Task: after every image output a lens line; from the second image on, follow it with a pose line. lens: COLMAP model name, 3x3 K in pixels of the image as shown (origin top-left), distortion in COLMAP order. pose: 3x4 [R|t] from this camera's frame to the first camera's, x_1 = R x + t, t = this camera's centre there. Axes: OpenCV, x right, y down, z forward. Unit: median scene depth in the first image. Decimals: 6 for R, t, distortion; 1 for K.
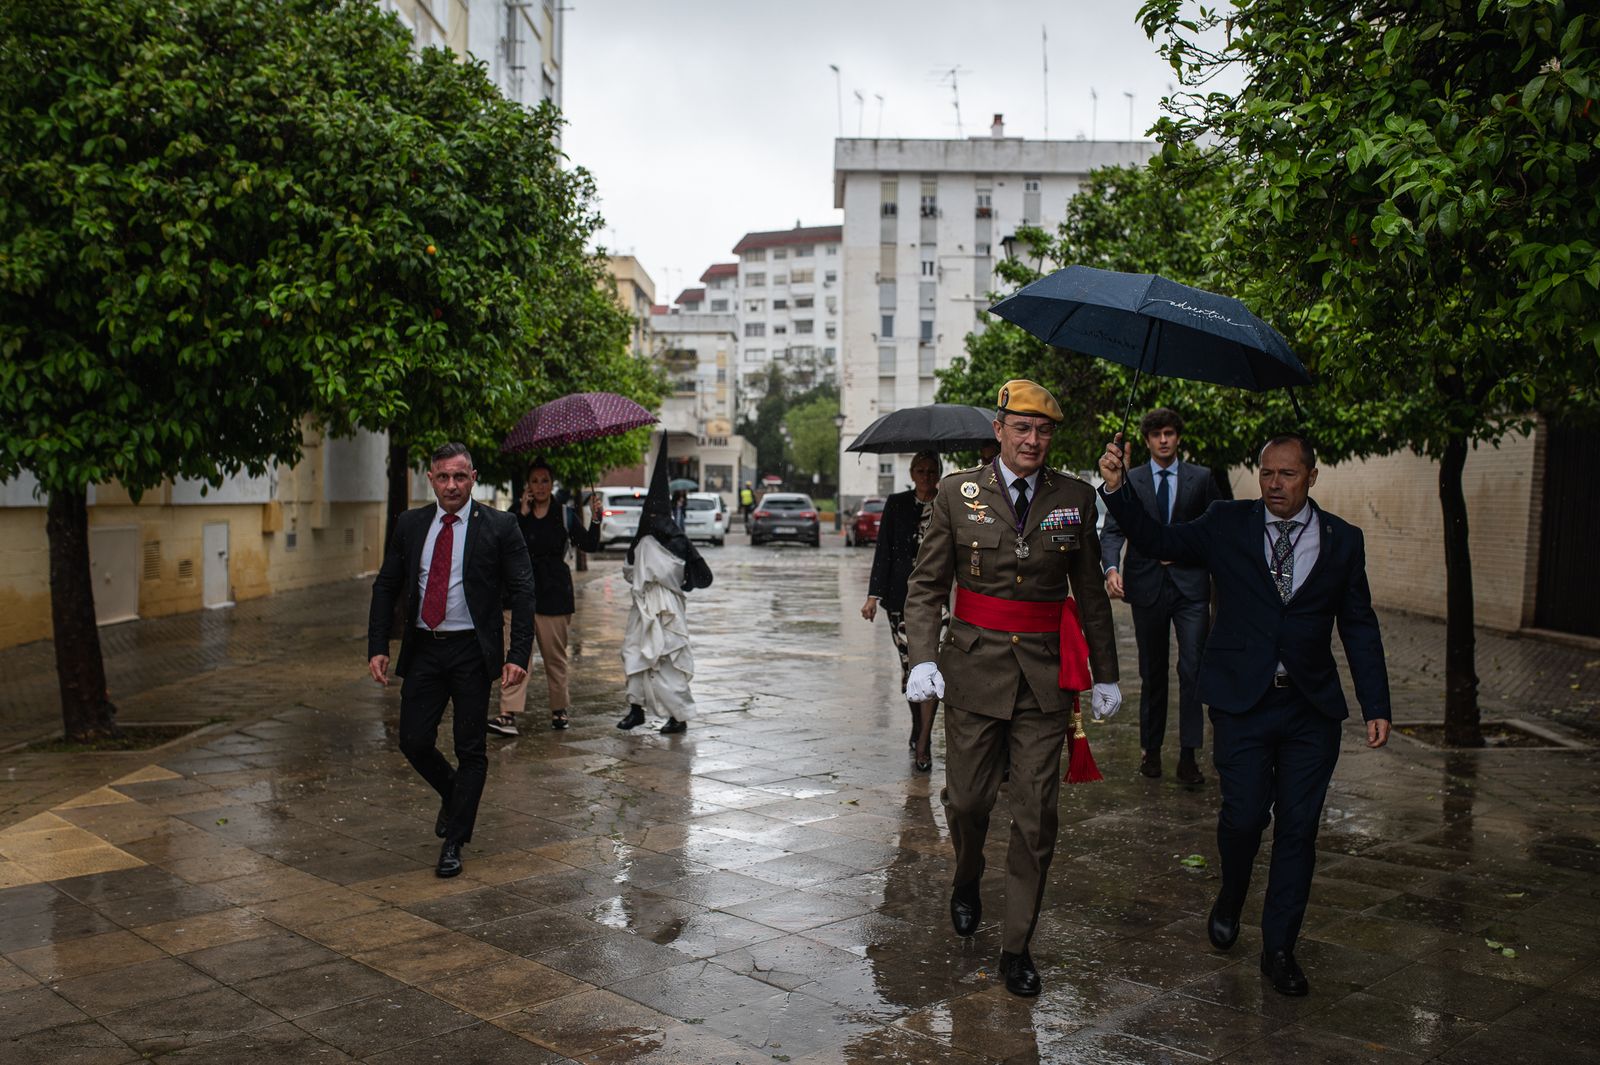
lens RADIAL K [[1512.0, 0, 800.0], [0, 1512.0, 532.5], [0, 0, 1]] dist [-0.083377, -0.000977]
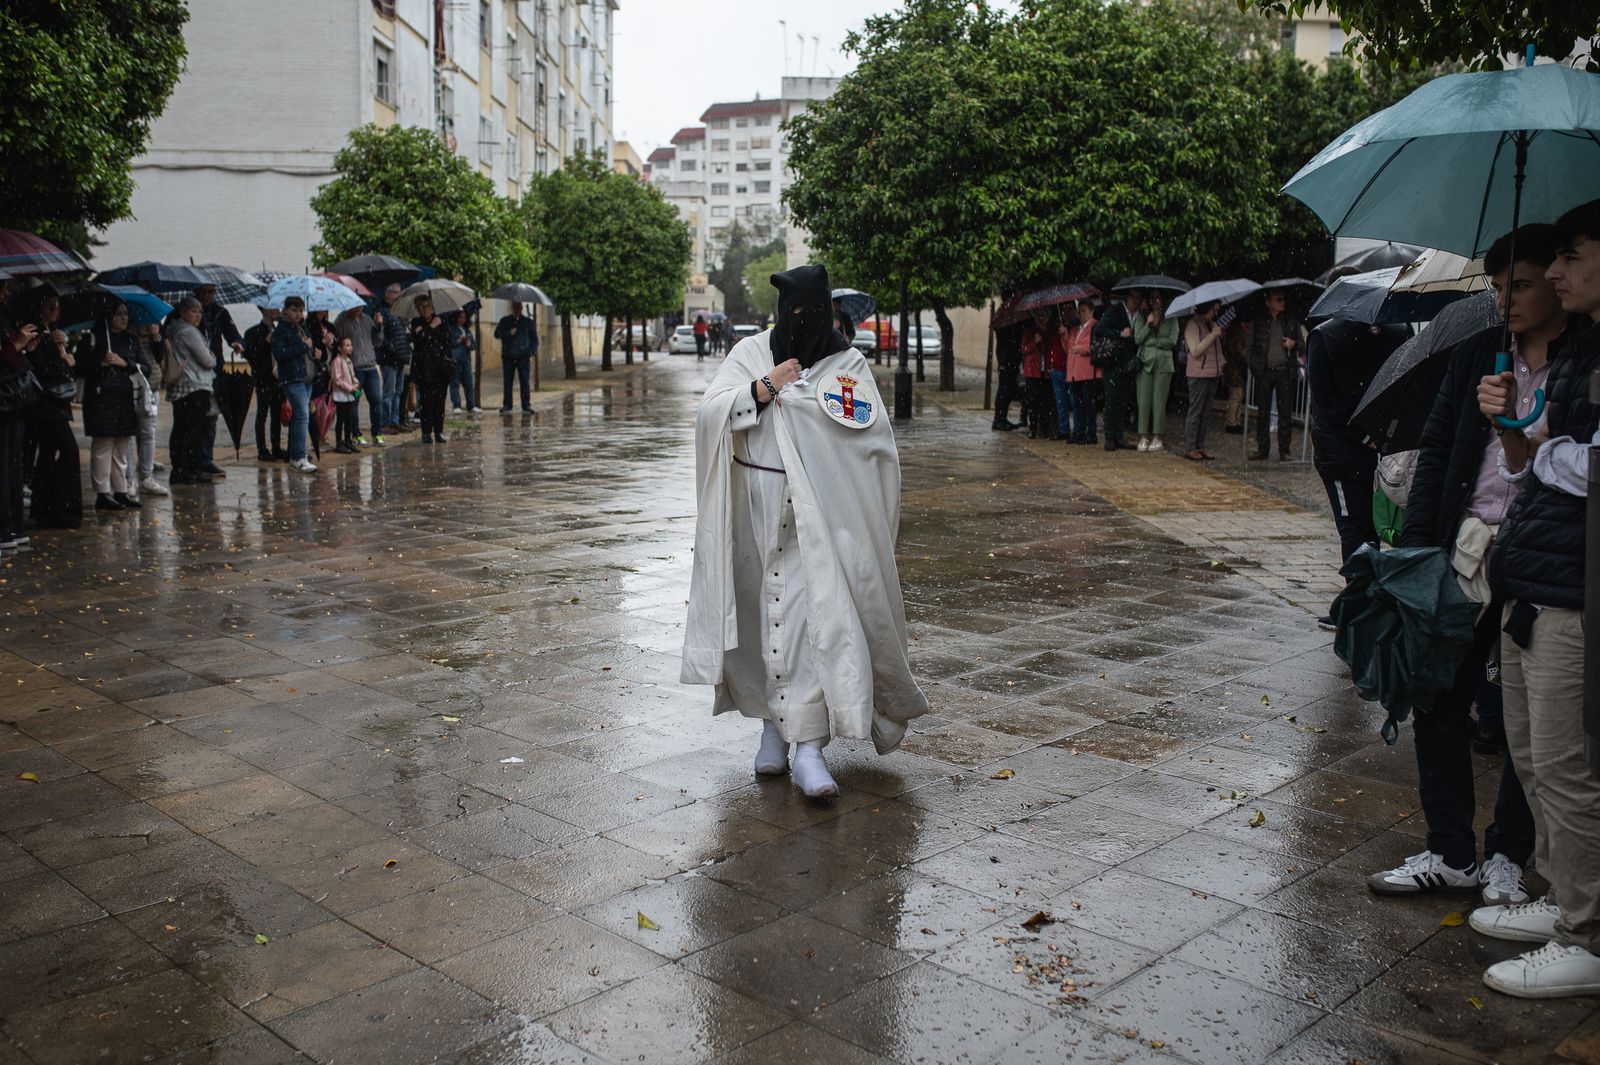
lens RADIAL K [[1512.0, 0, 800.0], [0, 1512.0, 532.5], [0, 0, 1]] dist [-0.083377, -0.000977]
pose [[0.999638, 0.002963, 0.026736, 0.001542], [-0.005739, 0.994524, 0.104353, 0.007252], [-0.026281, -0.104468, 0.994181, -0.182042]]
